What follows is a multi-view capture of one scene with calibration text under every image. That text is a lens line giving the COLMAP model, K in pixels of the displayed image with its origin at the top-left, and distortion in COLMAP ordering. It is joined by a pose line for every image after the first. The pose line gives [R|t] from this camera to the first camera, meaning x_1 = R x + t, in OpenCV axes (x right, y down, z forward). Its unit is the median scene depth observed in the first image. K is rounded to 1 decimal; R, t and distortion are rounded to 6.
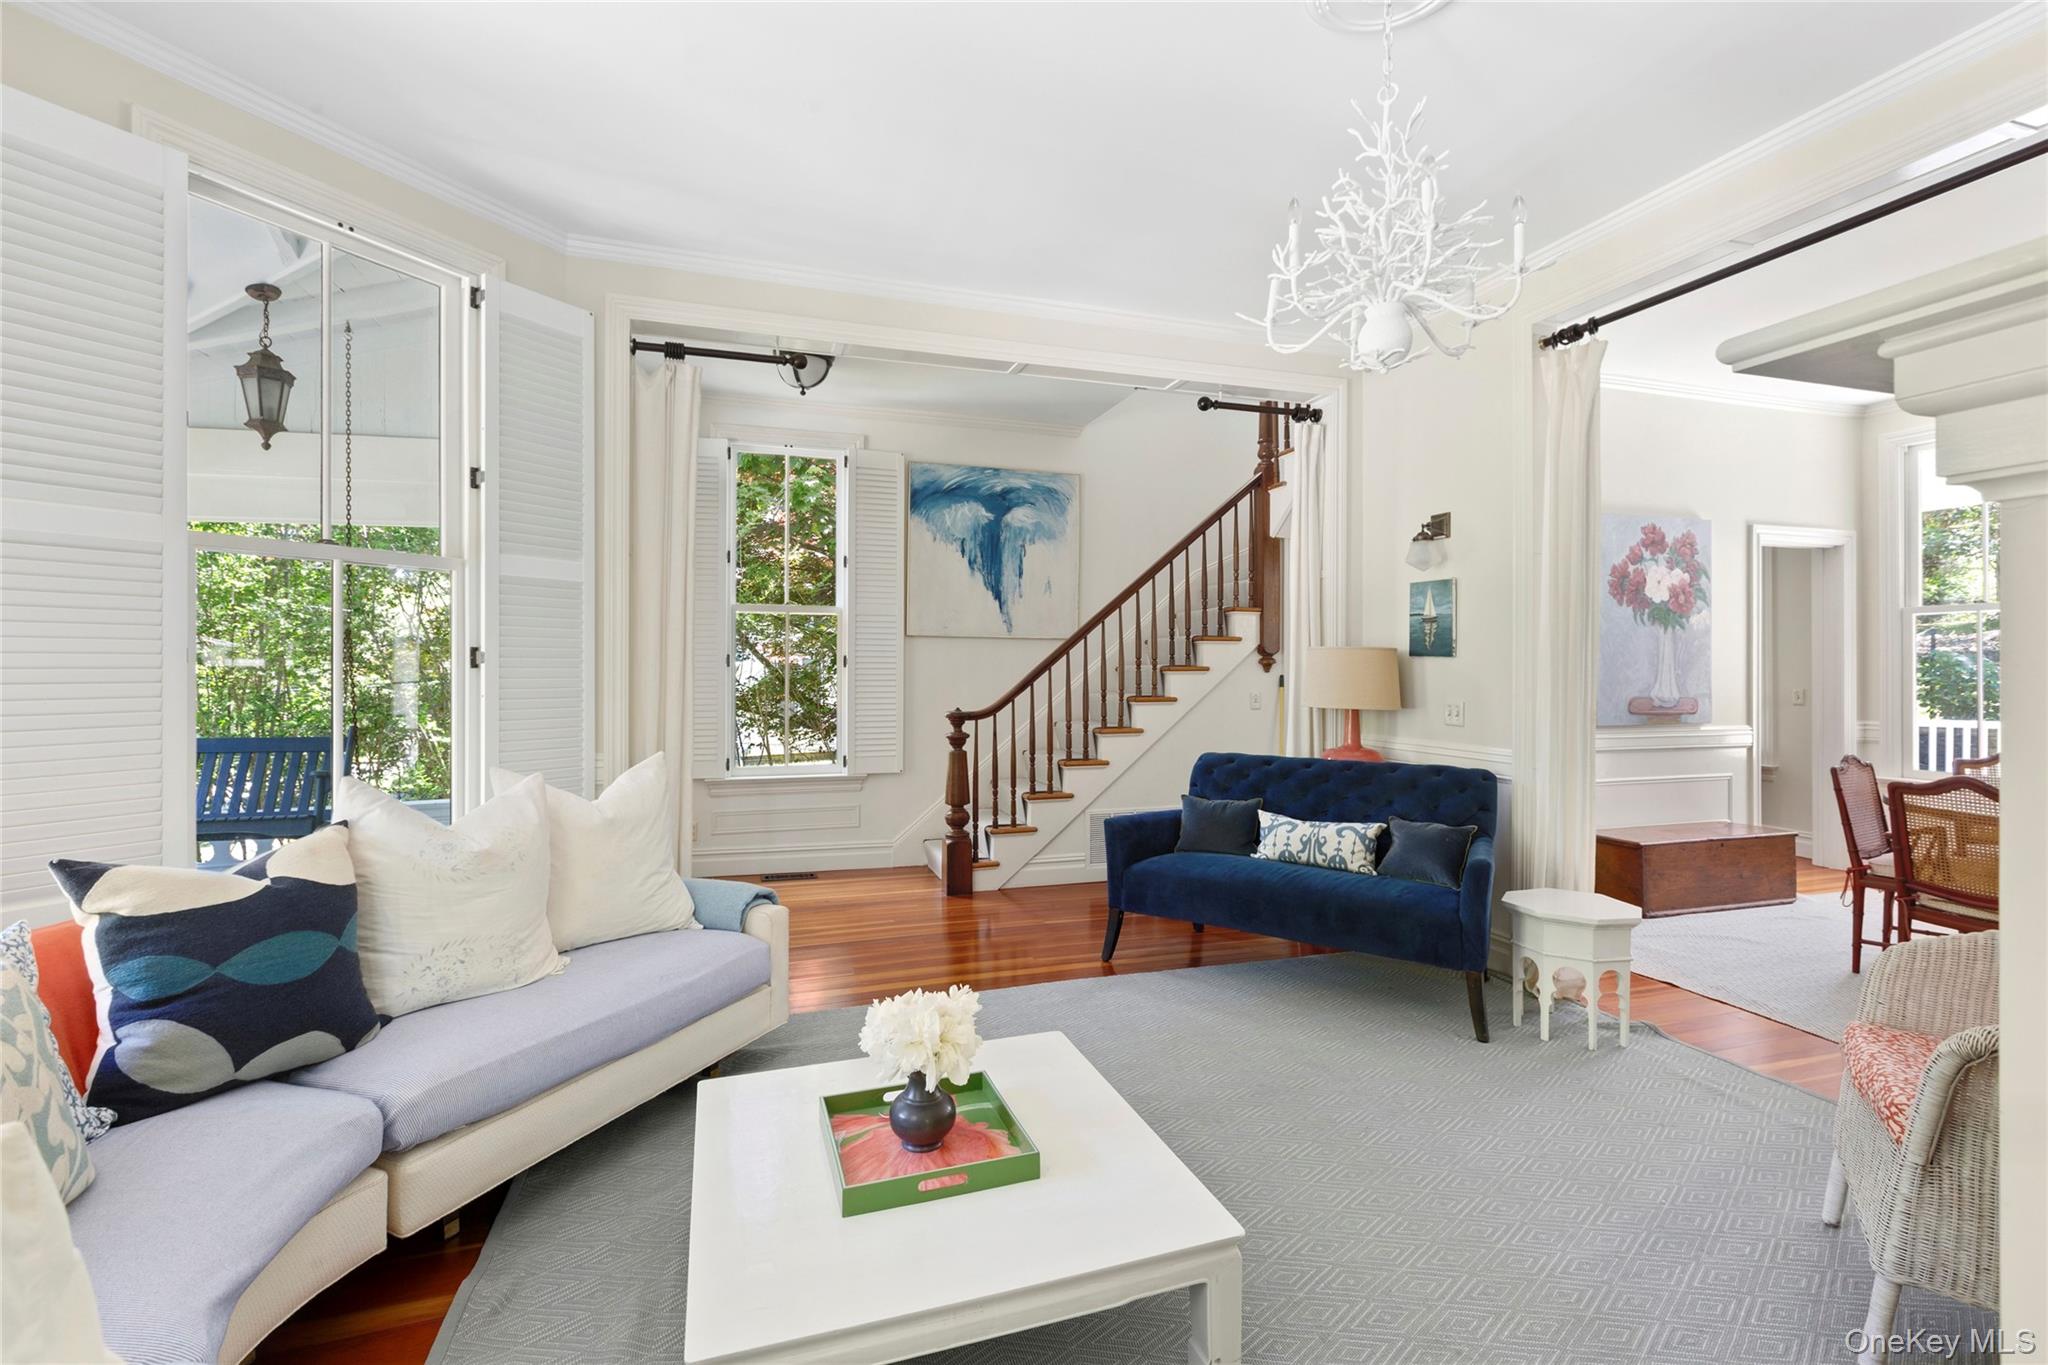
lens RADIAL K [[935.6, 0, 1028.6], [0, 935.6, 666.5], [0, 0, 1]] dist [-0.001507, -0.000502]
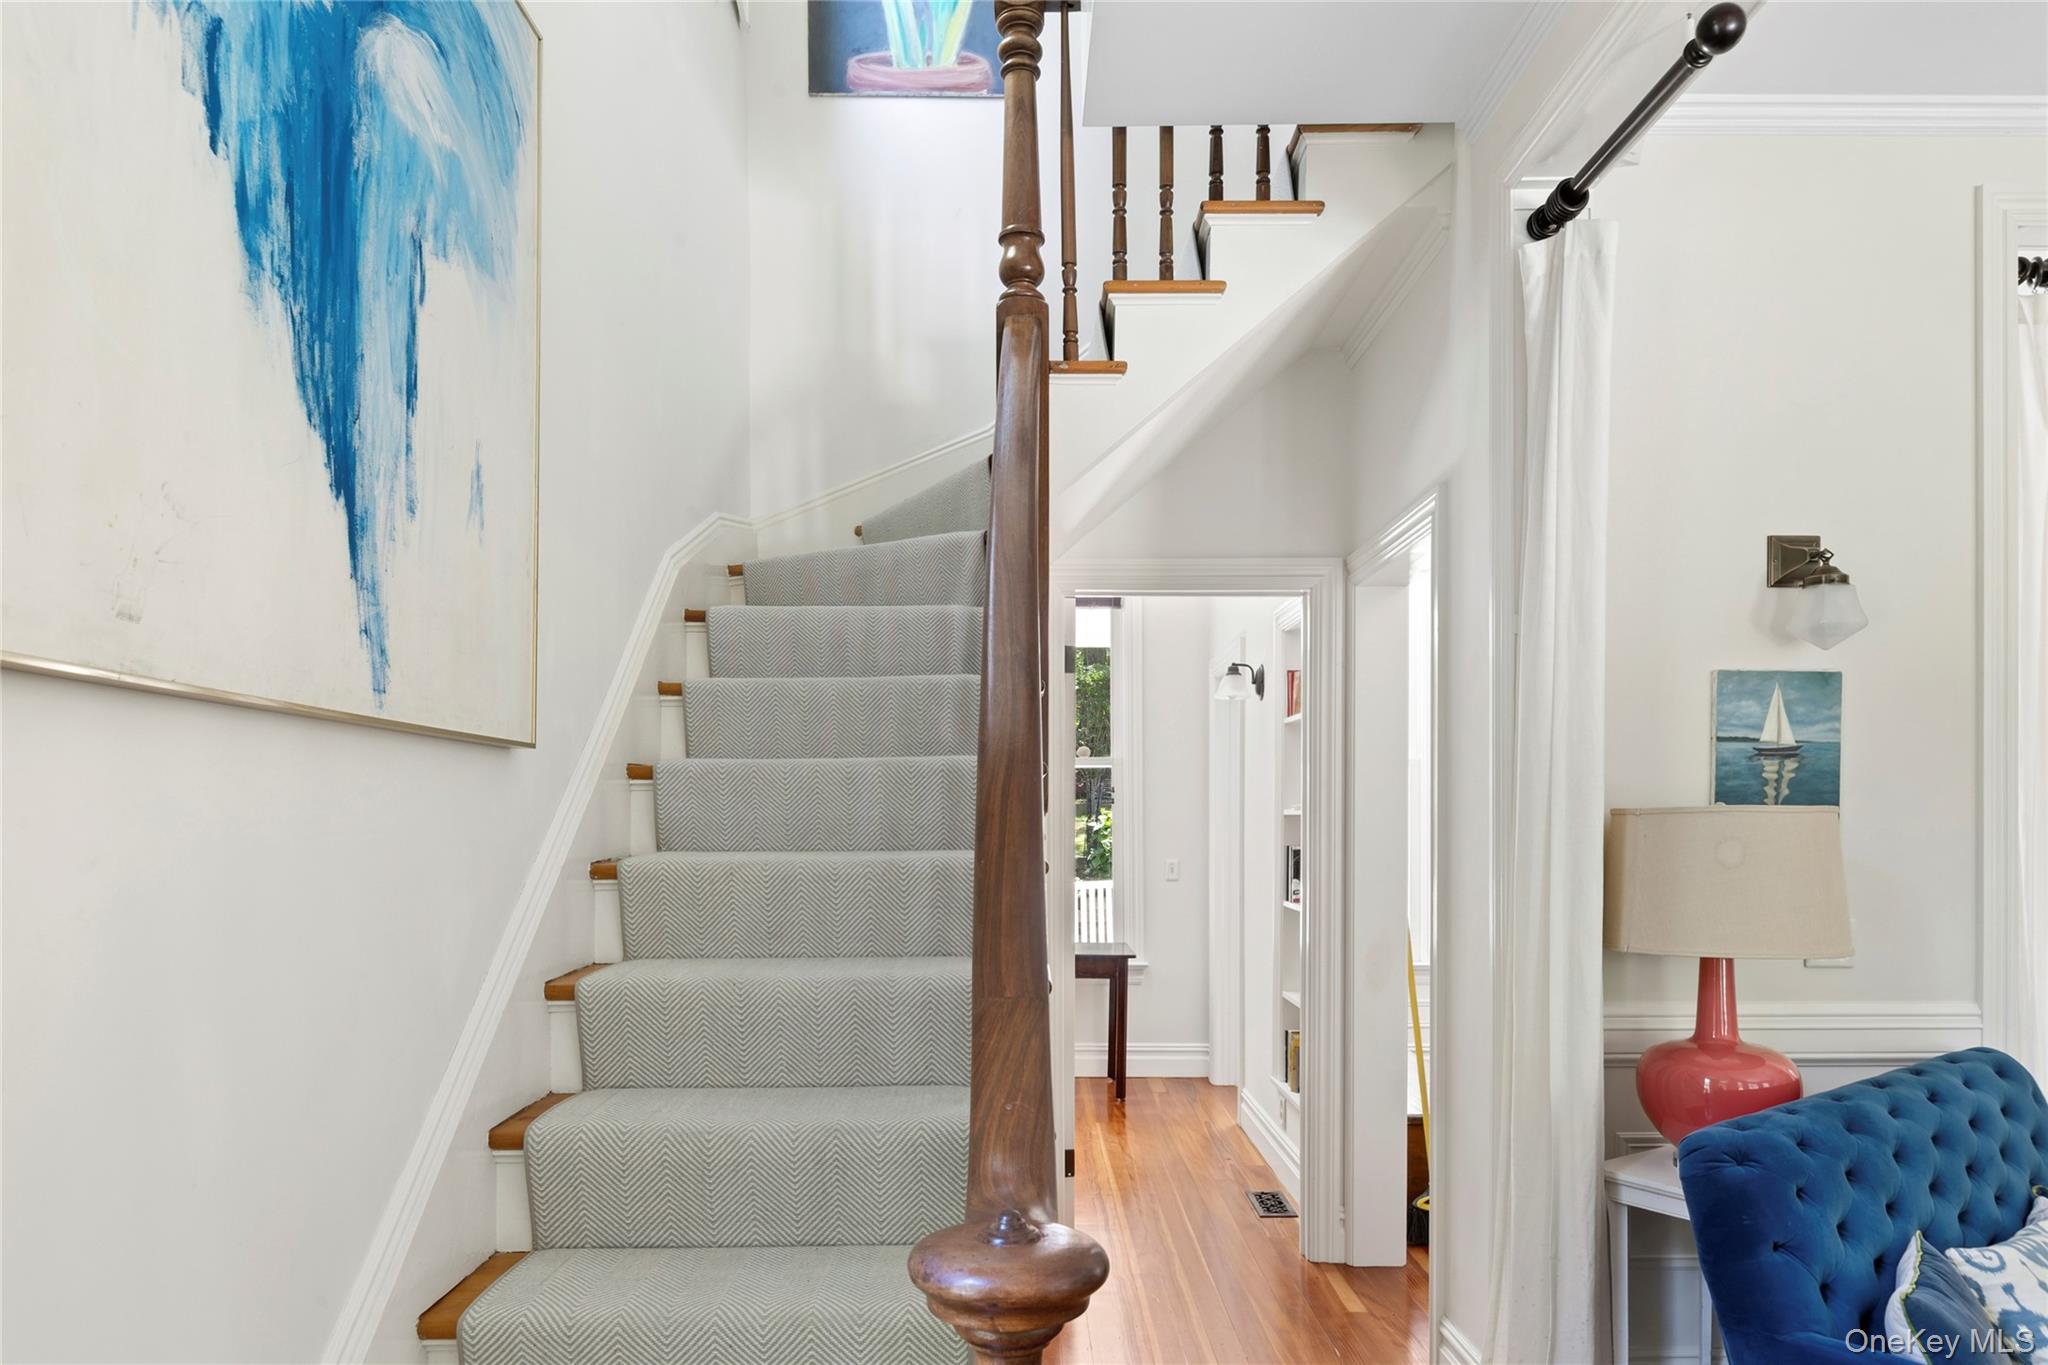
lens RADIAL K [[1243.3, 0, 1022.0], [0, 1243.3, 799.0], [0, 0, 1]] dist [0.000153, -0.000057]
pose [[0.316715, 0.006130, 0.948501, -0.298185], [0.001507, 0.999975, -0.006966, -0.021662], [-0.948520, 0.003636, 0.316697, 1.161680]]
